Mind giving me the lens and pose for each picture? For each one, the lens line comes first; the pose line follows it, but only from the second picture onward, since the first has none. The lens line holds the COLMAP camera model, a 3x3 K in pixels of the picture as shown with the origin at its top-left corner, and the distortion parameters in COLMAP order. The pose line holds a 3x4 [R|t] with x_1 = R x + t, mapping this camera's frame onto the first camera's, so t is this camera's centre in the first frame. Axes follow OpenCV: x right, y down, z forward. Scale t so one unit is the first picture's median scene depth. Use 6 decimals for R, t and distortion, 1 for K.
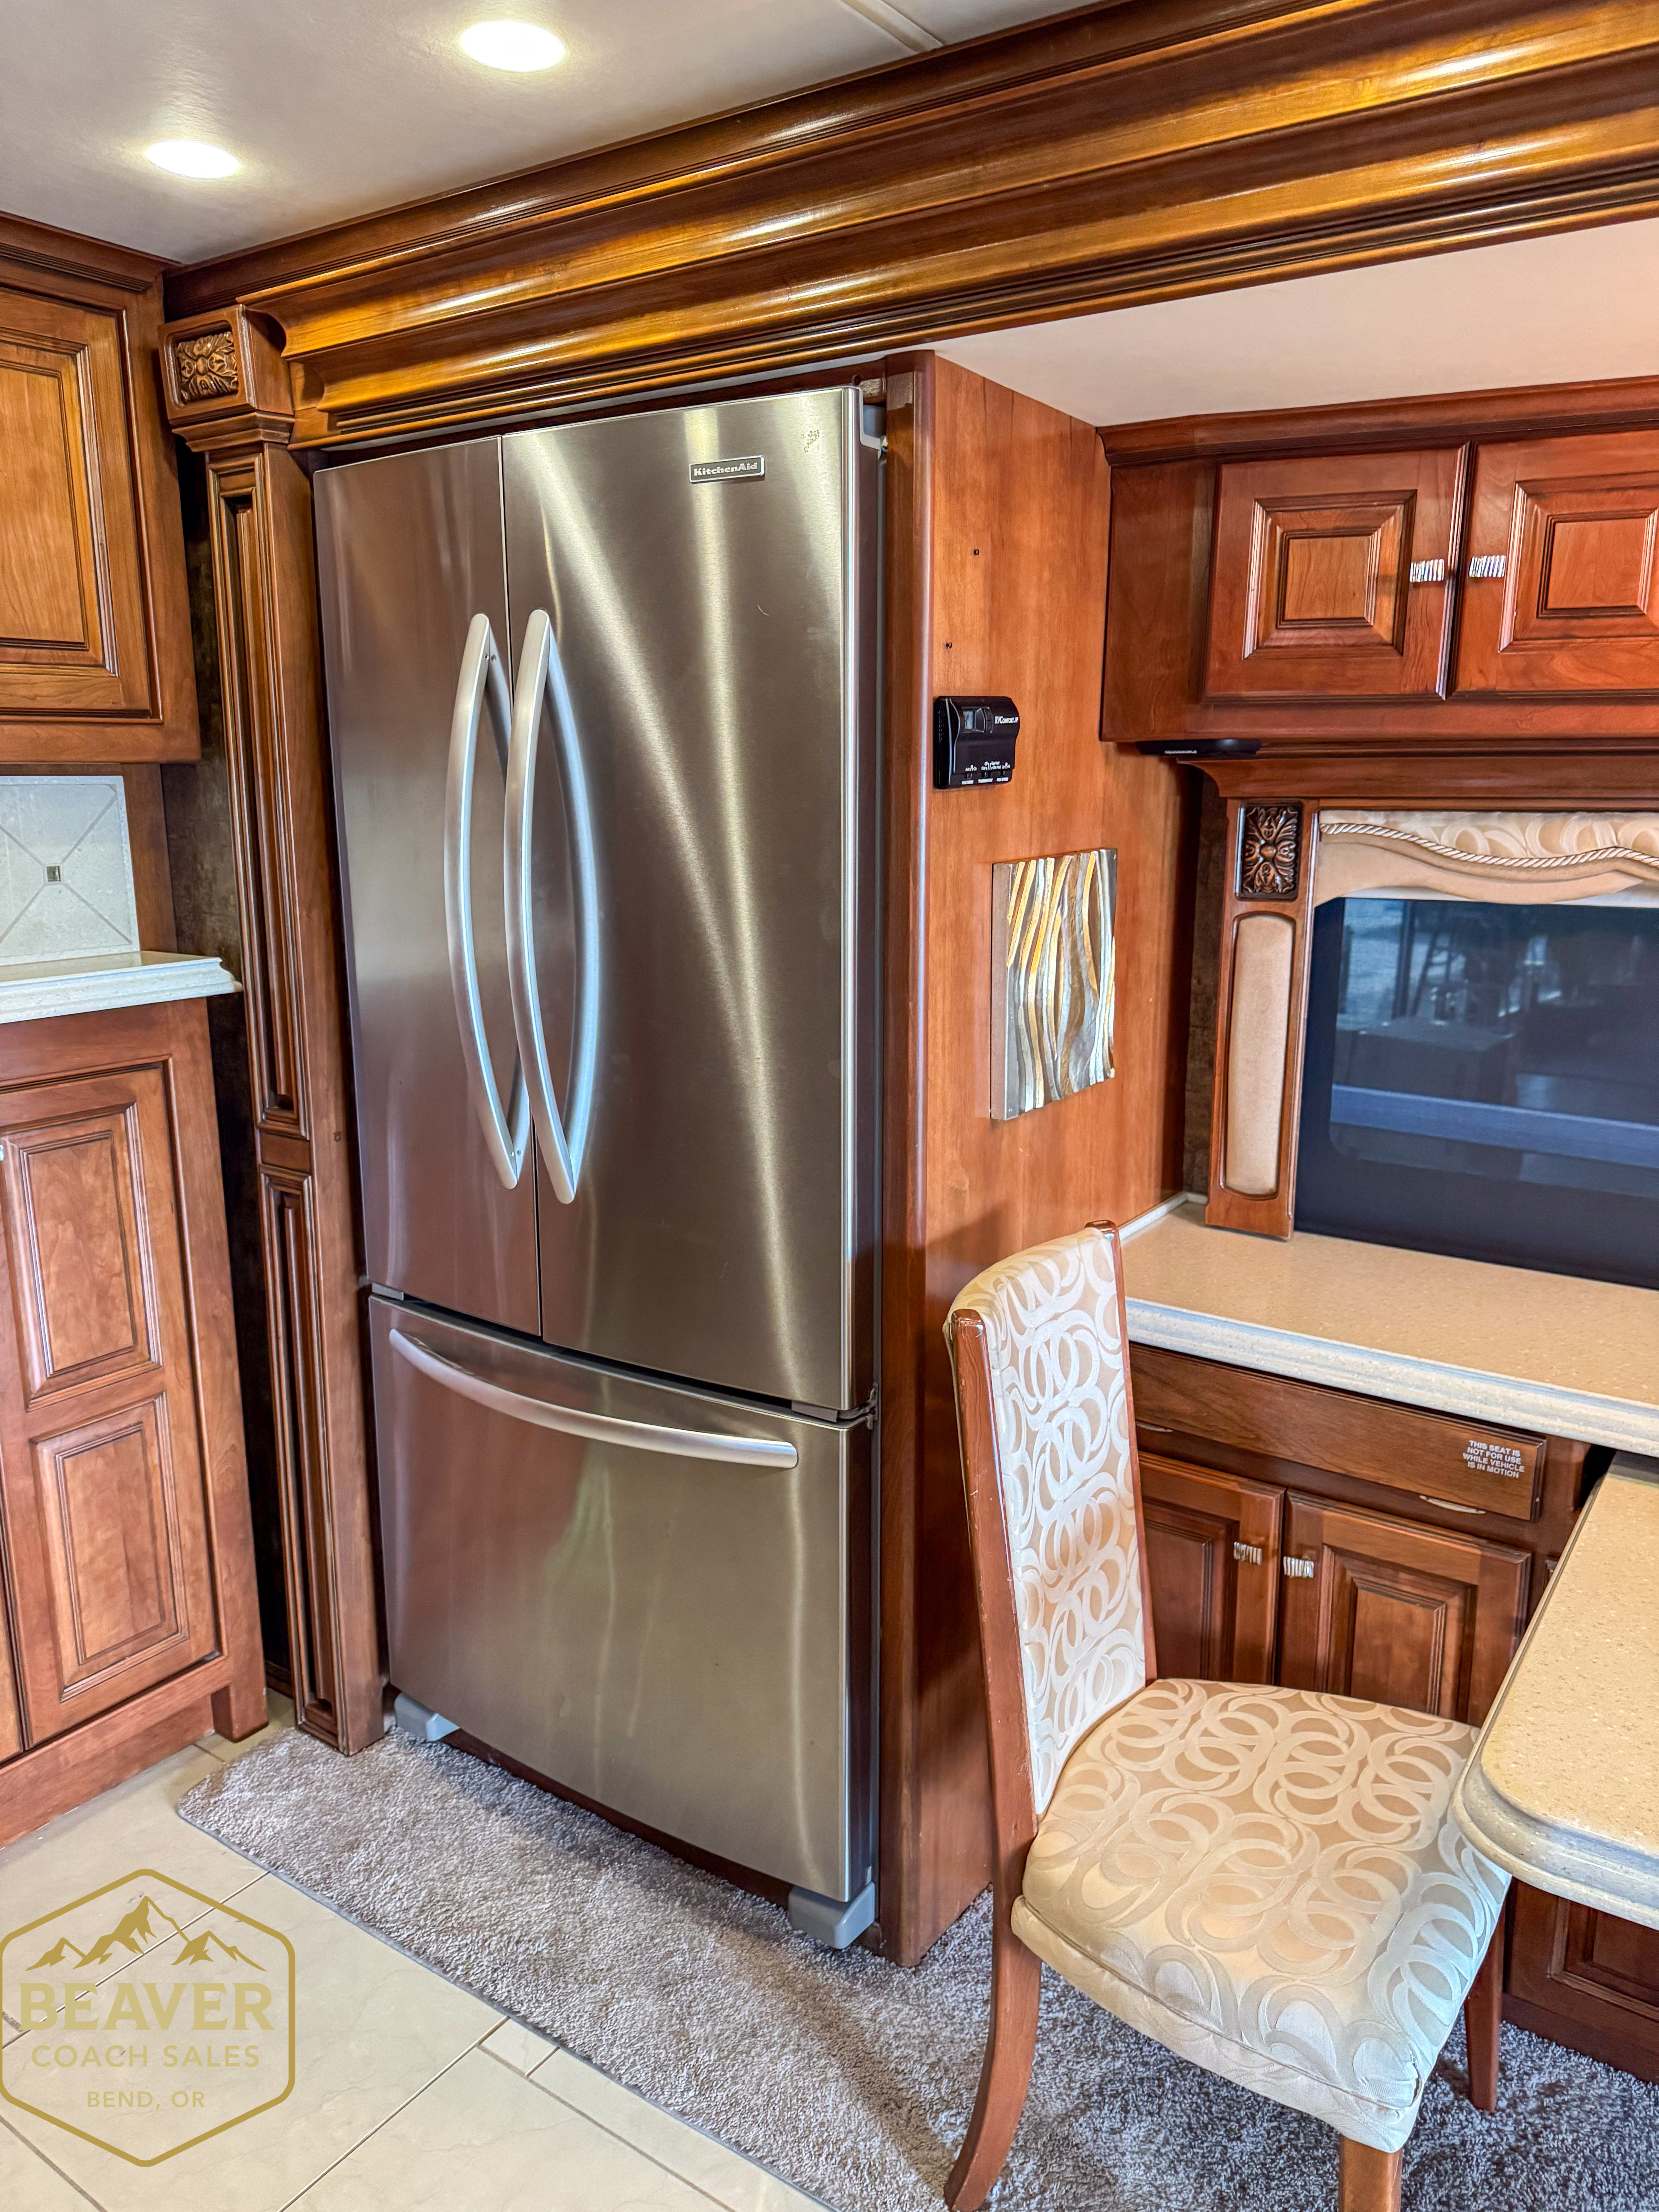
lens RADIAL K [[1574.0, 0, 816.9], [0, 1574.0, 1110.9], [0, 0, 1]] dist [0.031009, -0.031561]
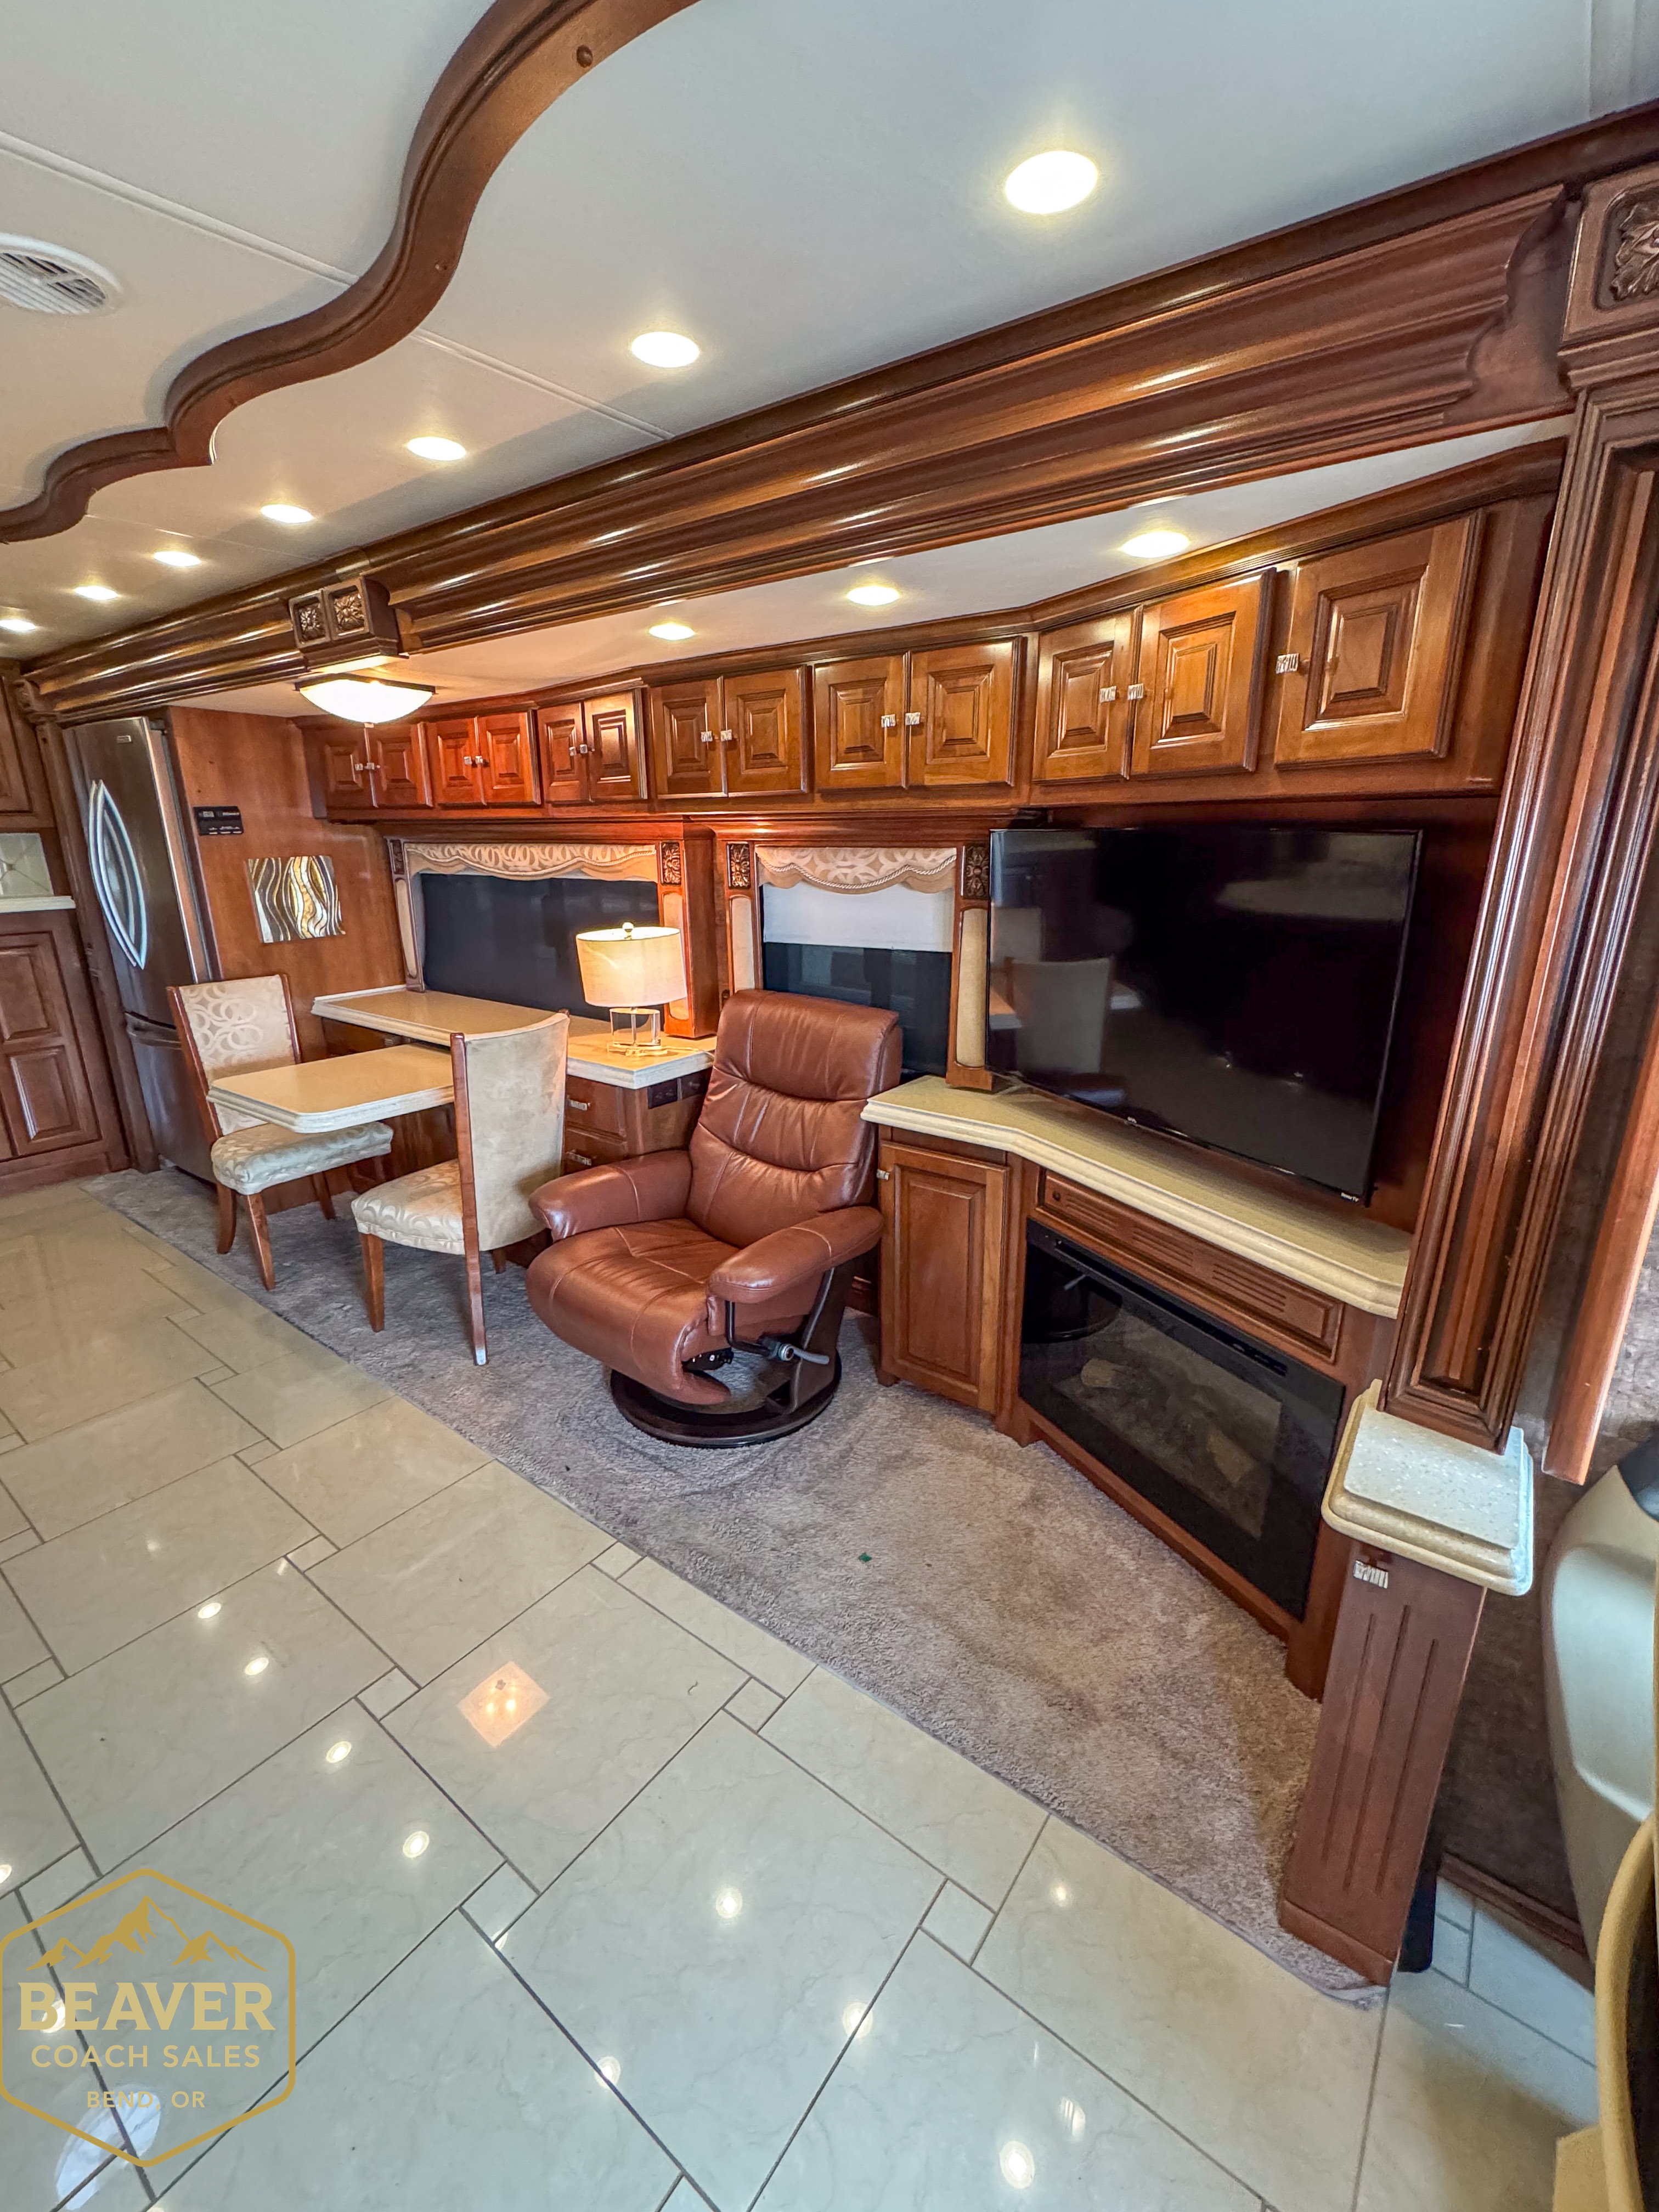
lens RADIAL K [[950.2, 0, 820.6], [0, 950.2, 1108.1], [0, 0, 1]] dist [0.009975, 0.000169]
pose [[0.998566, 0.007875, -0.052947, 1.370952], [-0.003685, 0.996885, 0.078780, 0.186030], [0.053402, -0.078472, 0.995485, -0.894052]]
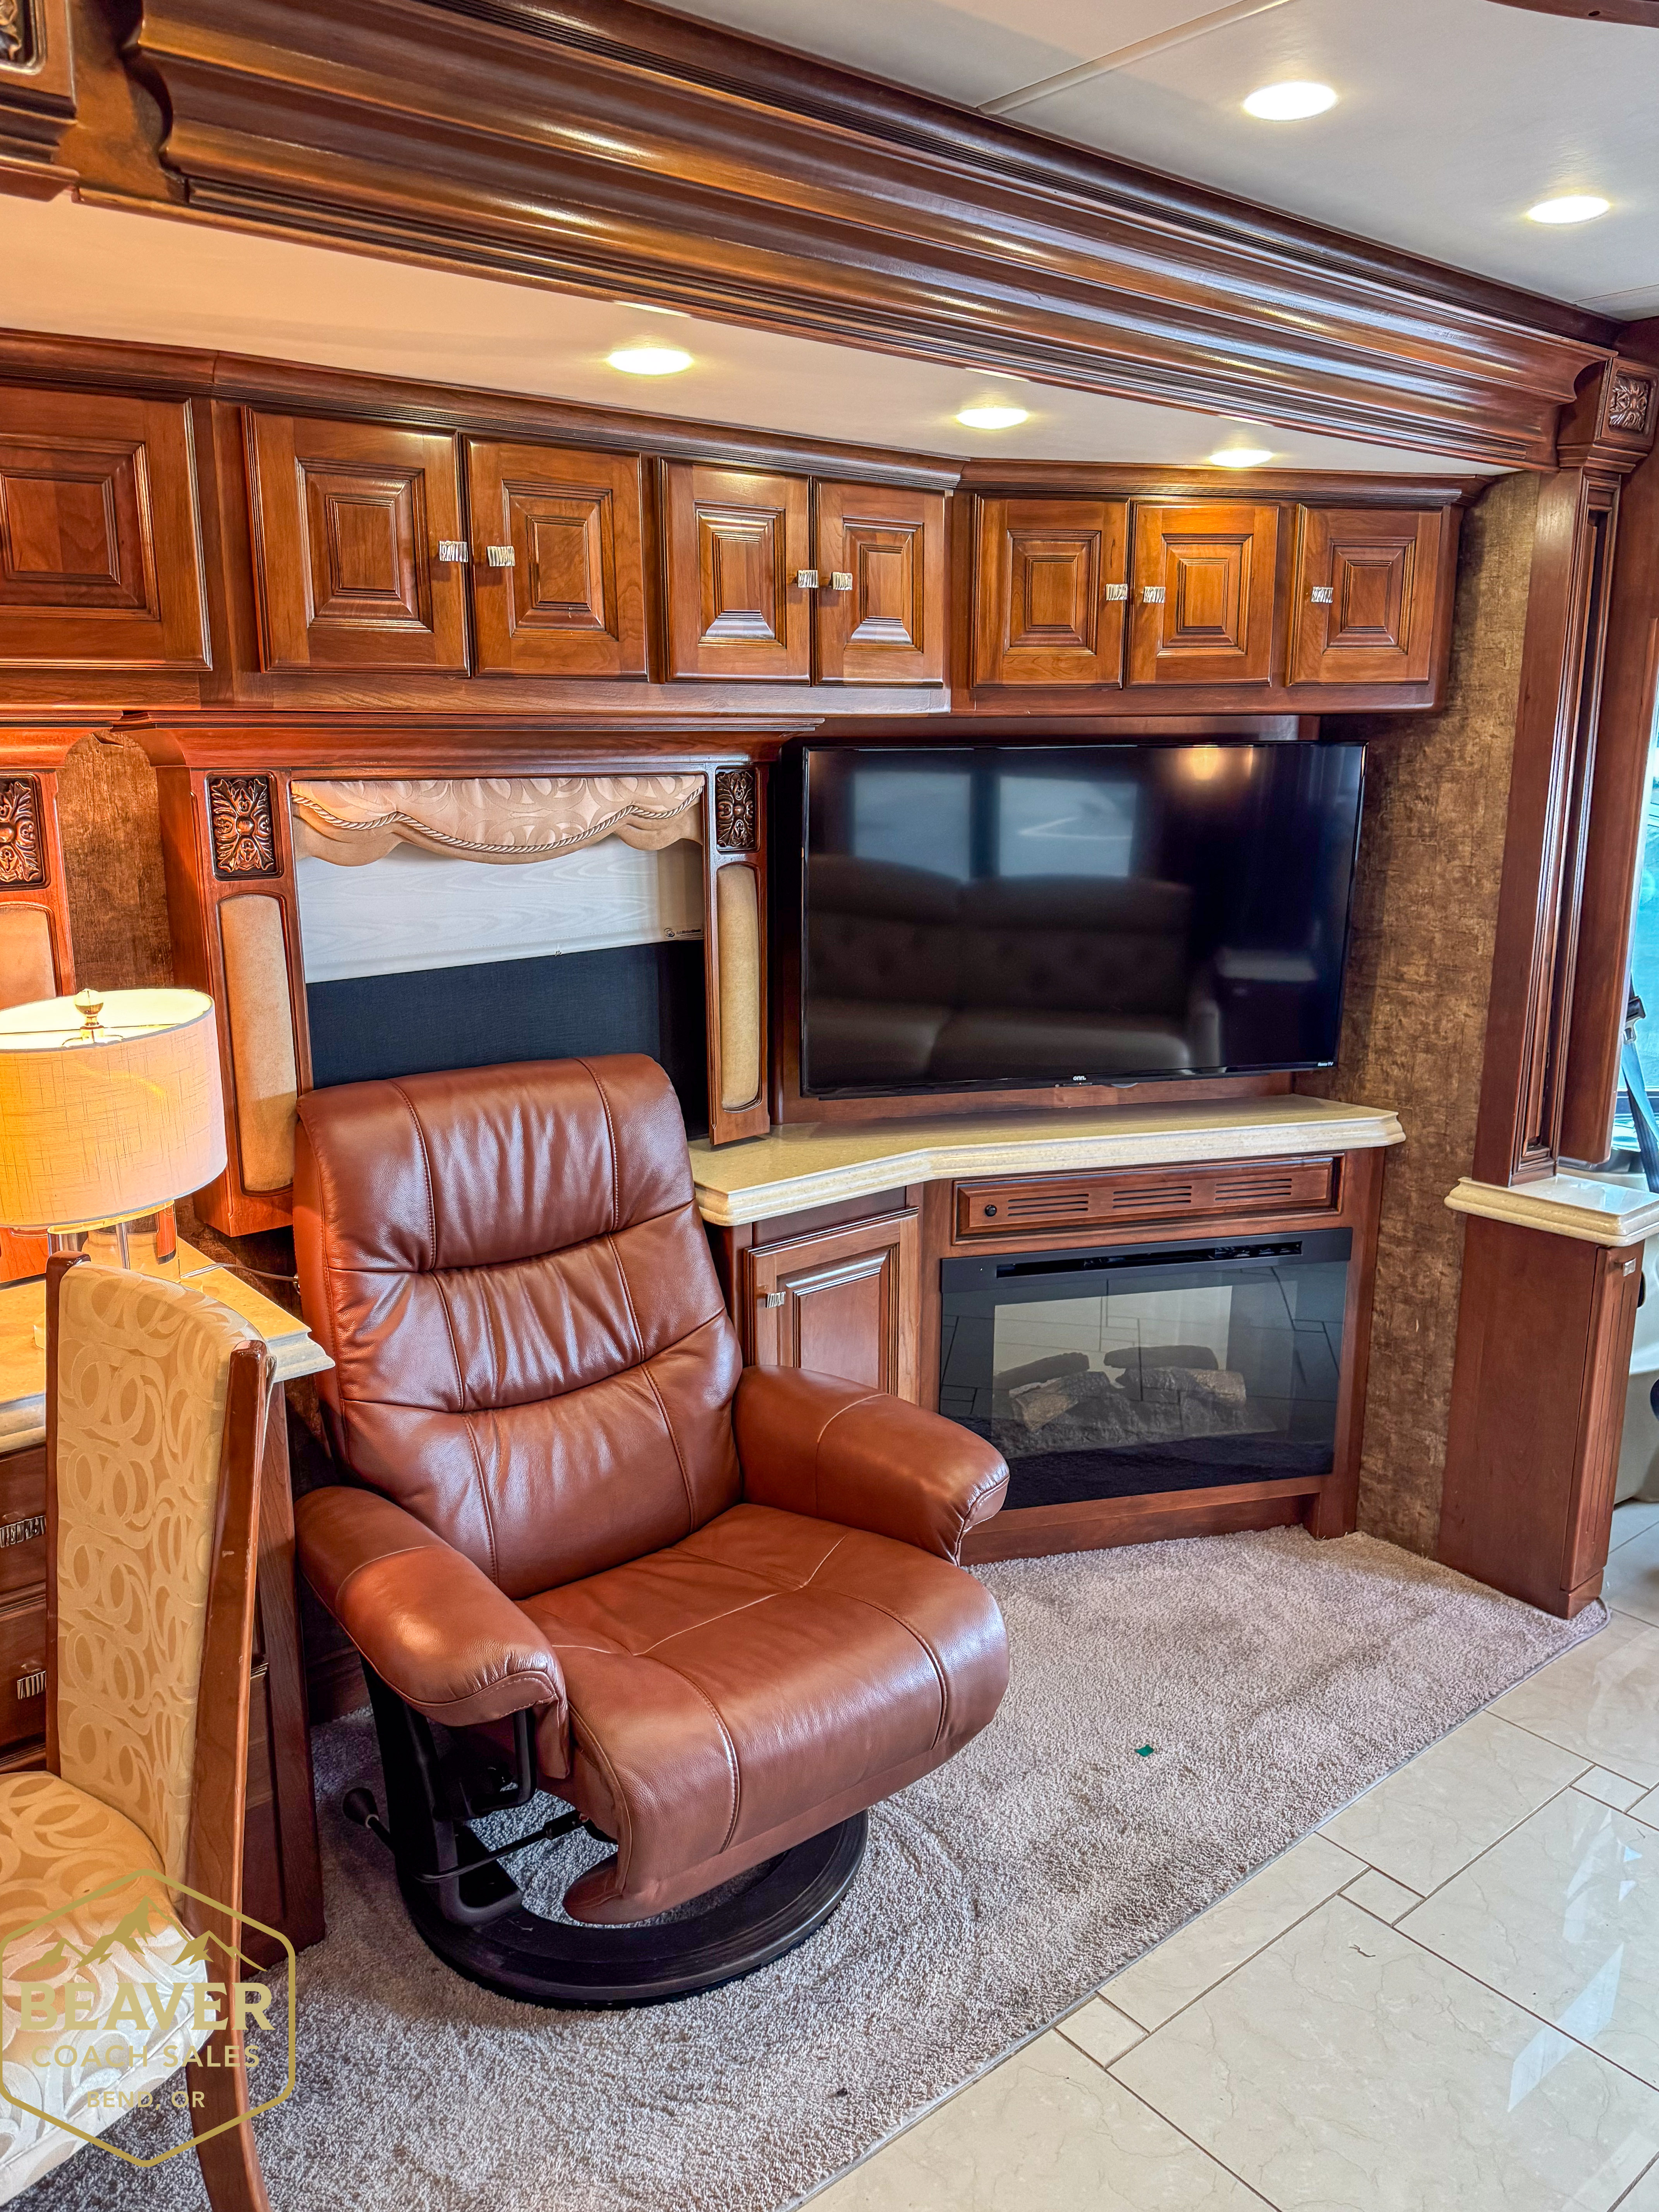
lens RADIAL K [[1649.2, 0, 832.5], [0, 1649.2, 1114.8], [0, 0, 1]] dist [0.016099, -0.010593]
pose [[0.269076, -0.218906, 0.937912, 0.153549], [0.201492, 0.965073, 0.167440, 0.009640], [-0.941806, 0.143928, 0.303786, -0.091762]]
